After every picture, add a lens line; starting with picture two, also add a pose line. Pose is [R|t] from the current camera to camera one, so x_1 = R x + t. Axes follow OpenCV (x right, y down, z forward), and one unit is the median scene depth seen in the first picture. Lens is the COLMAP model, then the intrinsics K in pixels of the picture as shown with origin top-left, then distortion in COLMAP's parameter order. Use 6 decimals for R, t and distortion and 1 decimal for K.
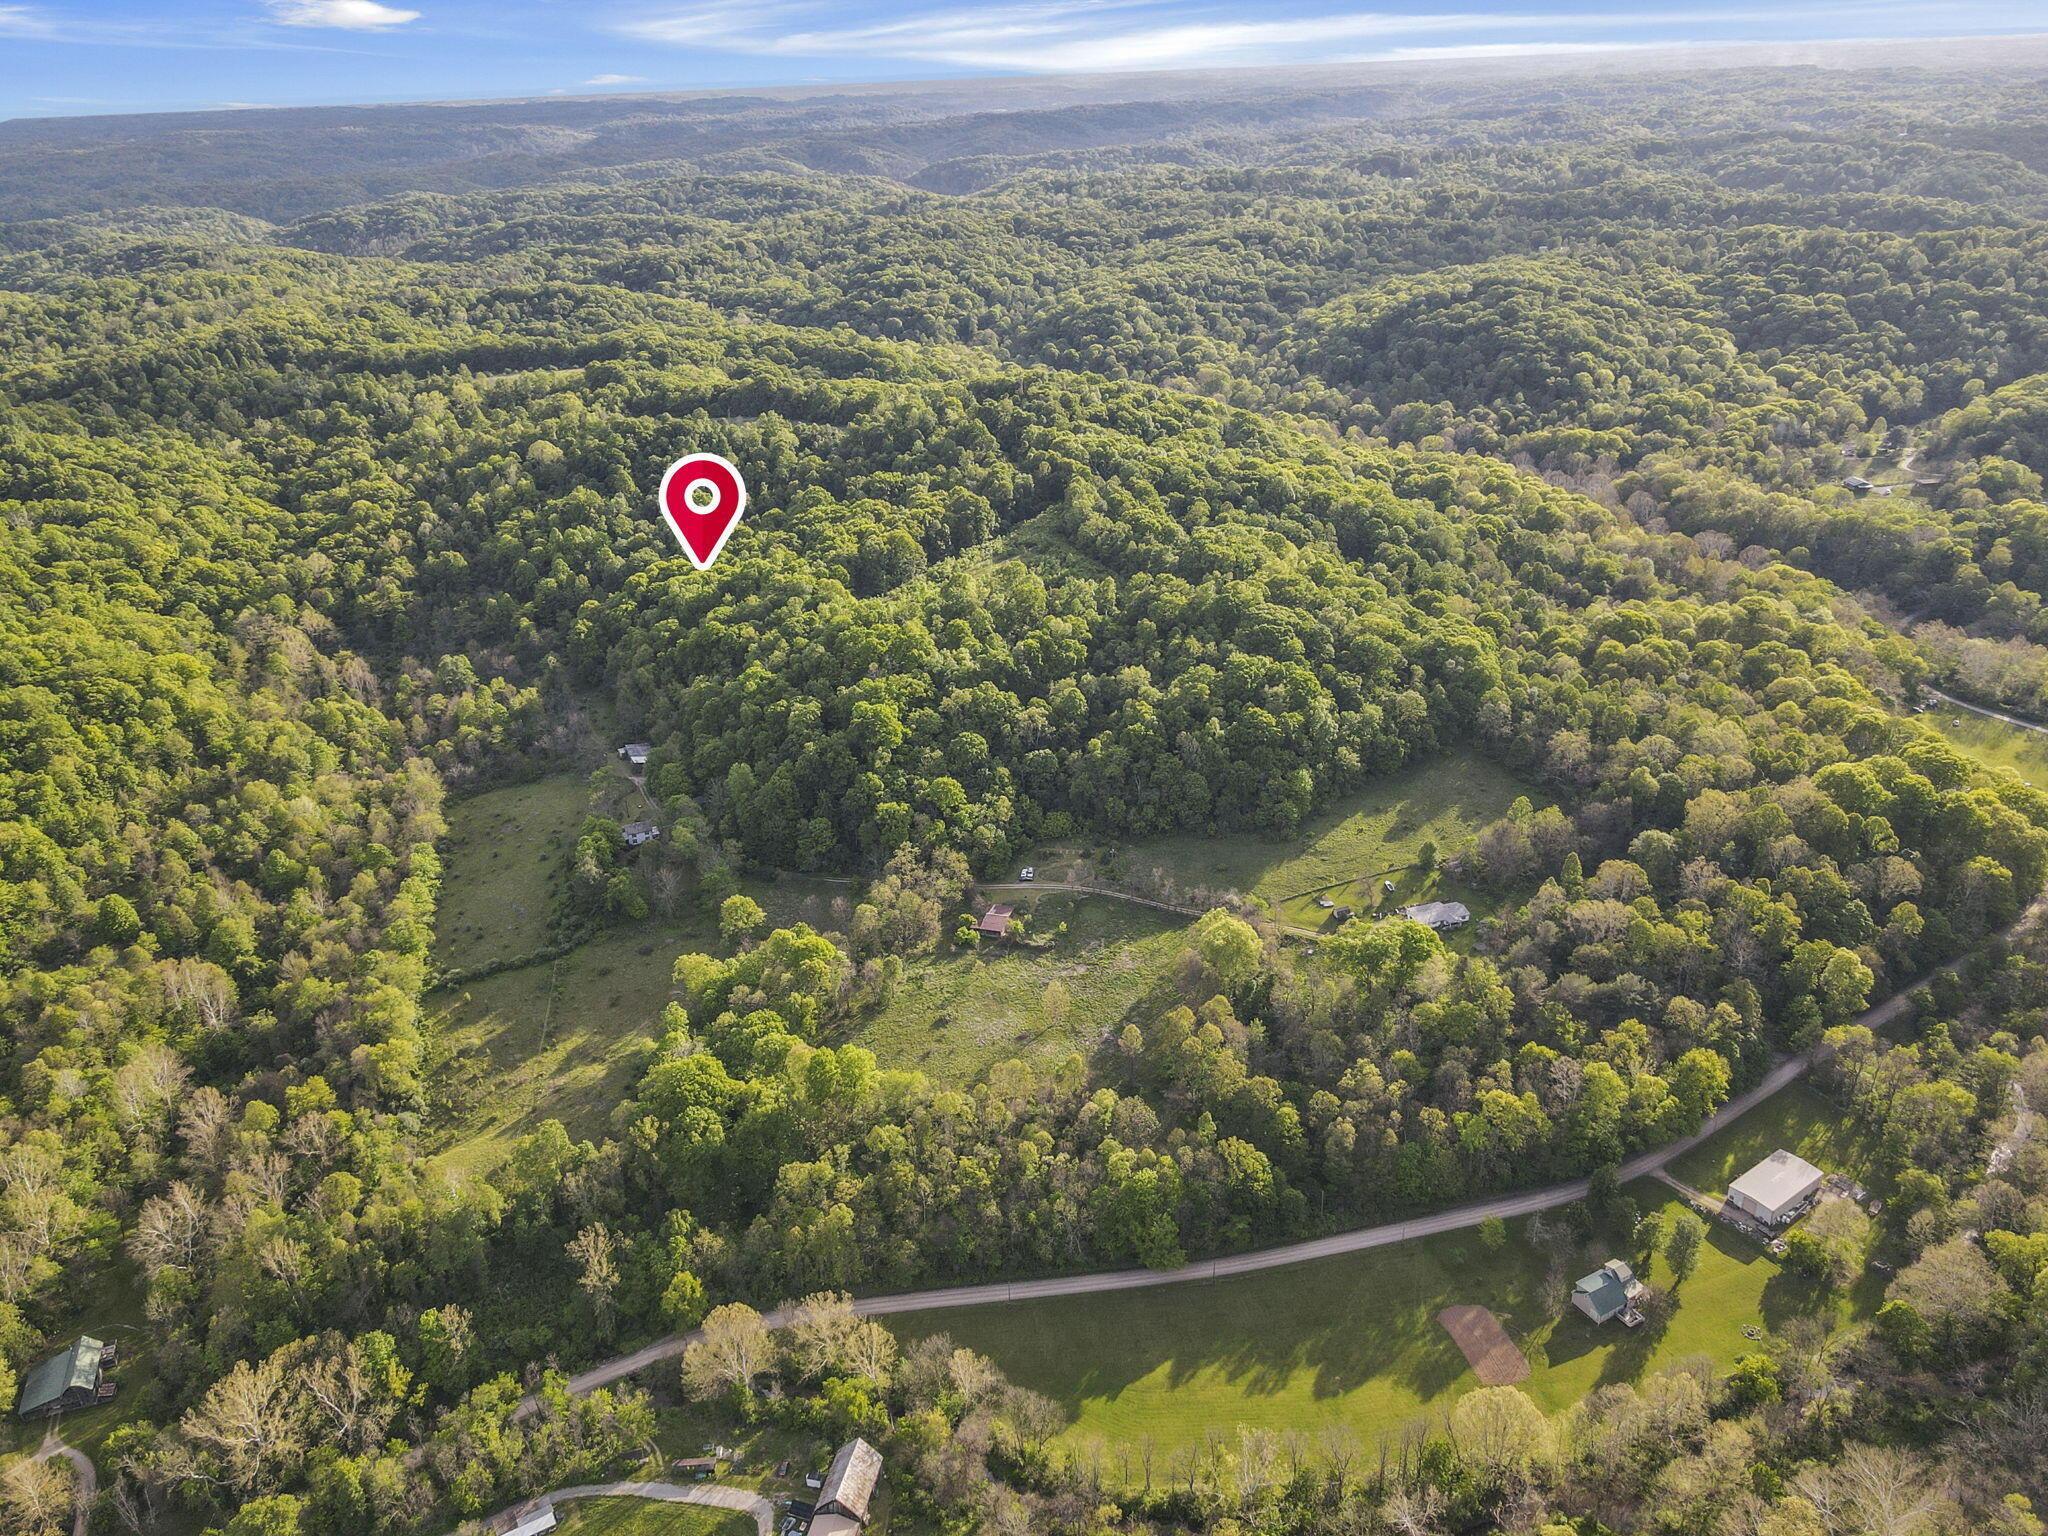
lens RADIAL K [[1516.4, 0, 1024.0], [0, 1516.4, 768.0], [0, 0, 1]] dist [0.015904, 0.002744]
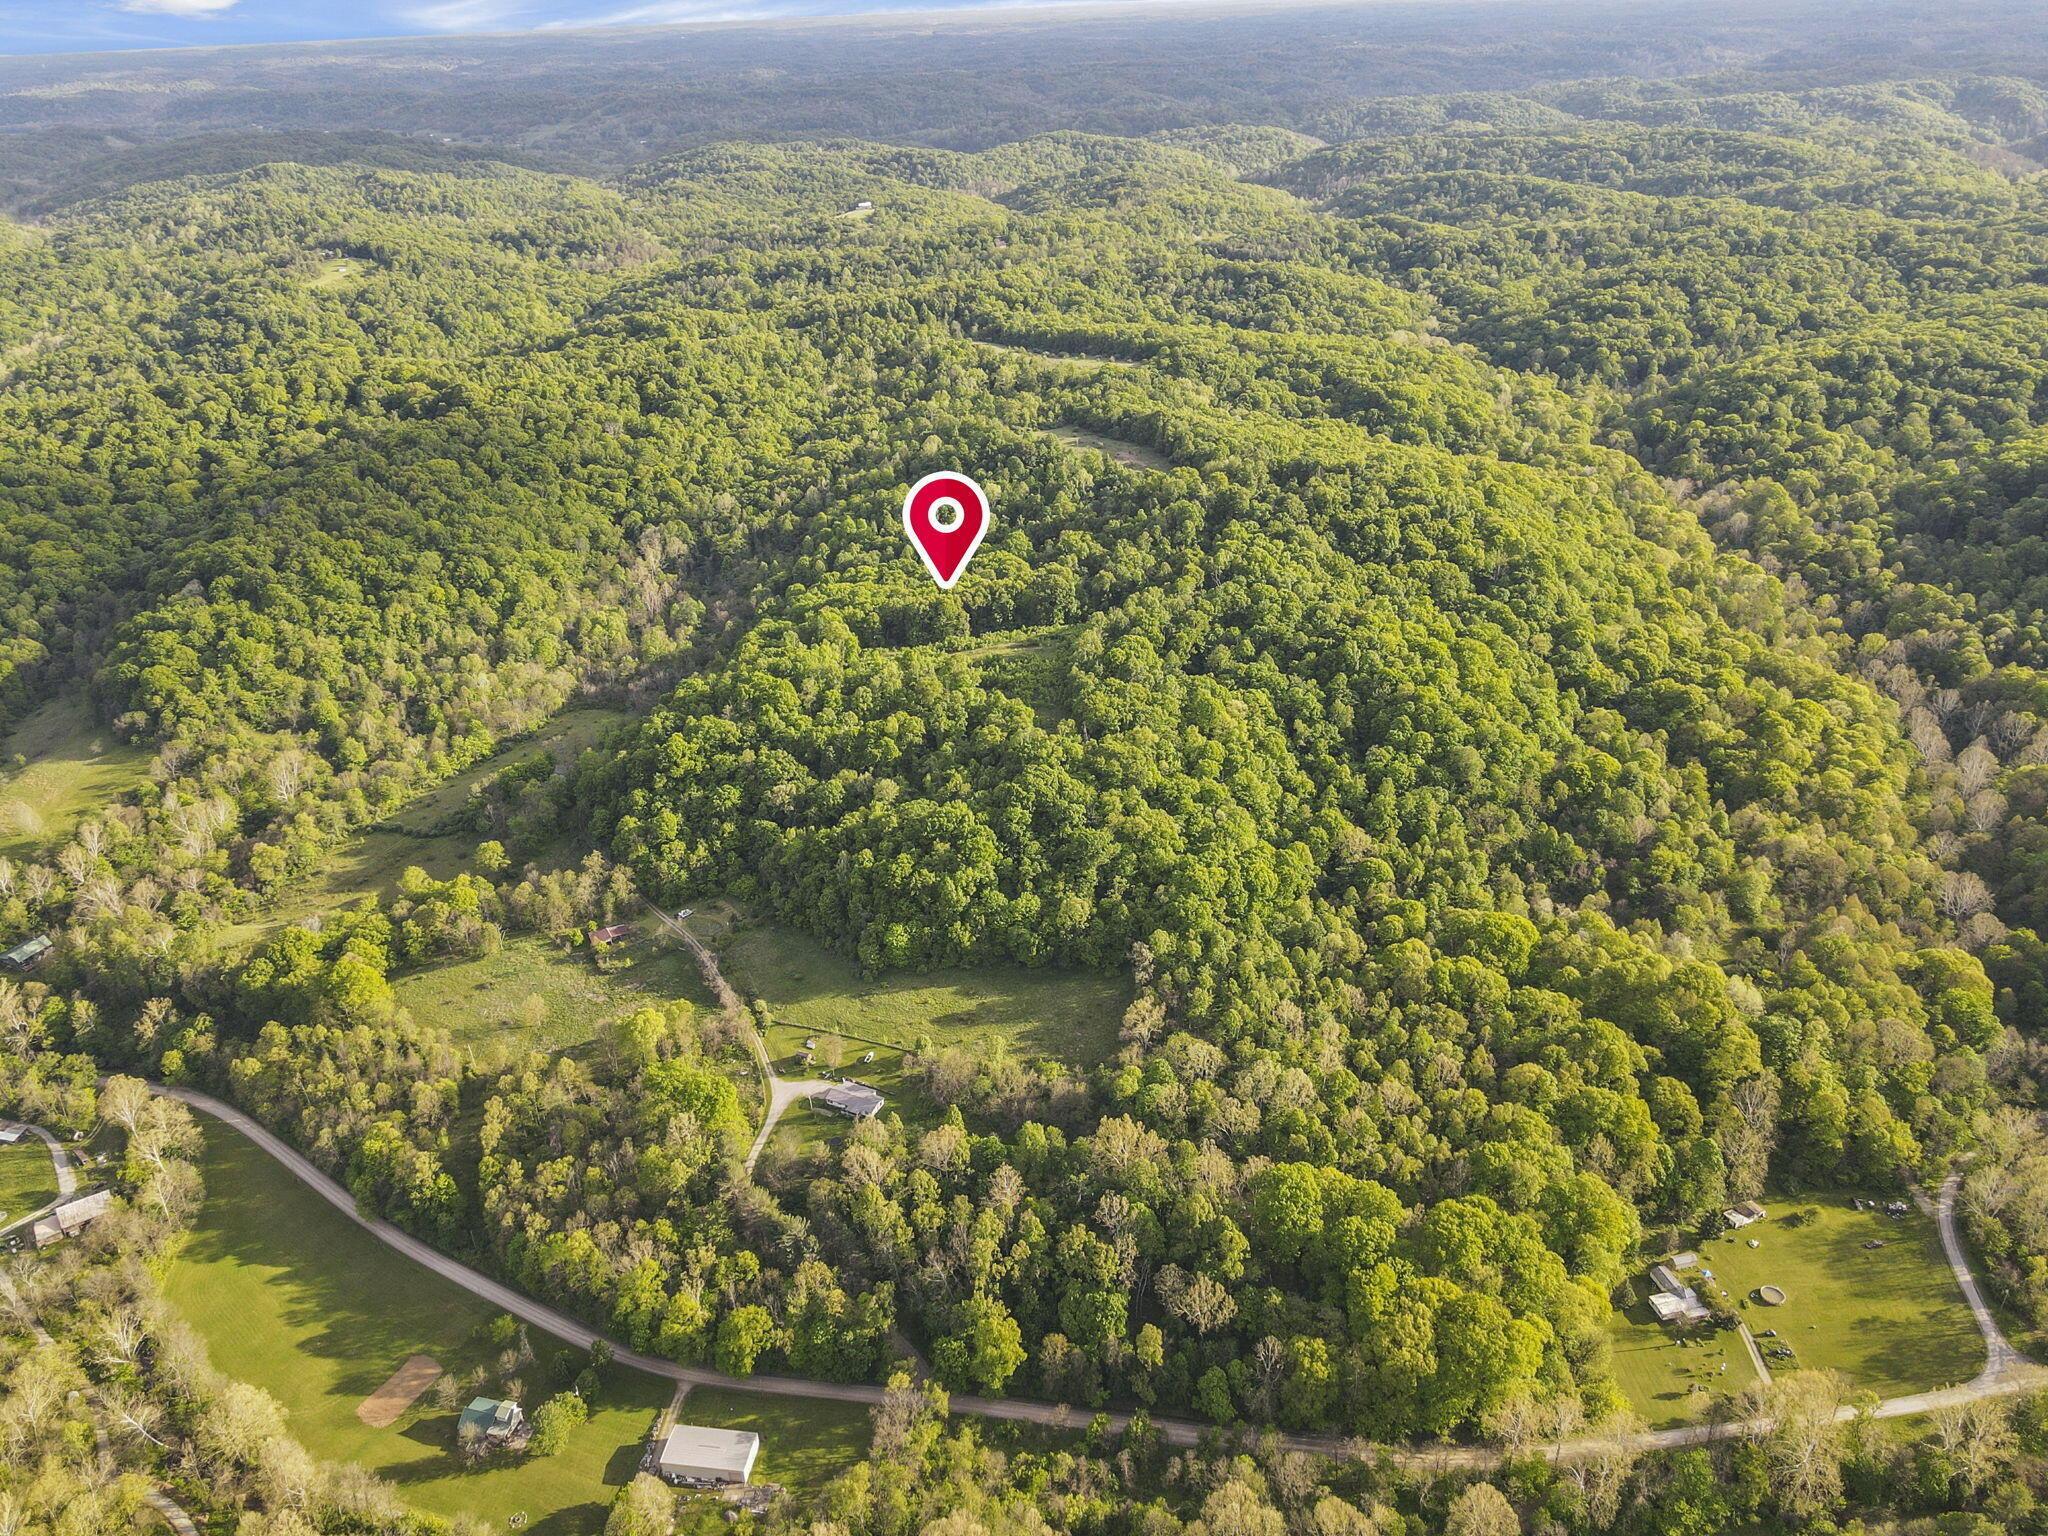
lens RADIAL K [[1516.4, 0, 1024.0], [0, 1516.4, 768.0], [0, 0, 1]] dist [0.015904, 0.002744]
pose [[0.724319, 0.334258, -0.603021, 0.946343], [-0.288965, 0.941272, 0.174662, -0.349475], [0.625989, 0.047741, 0.778369, 0.247864]]
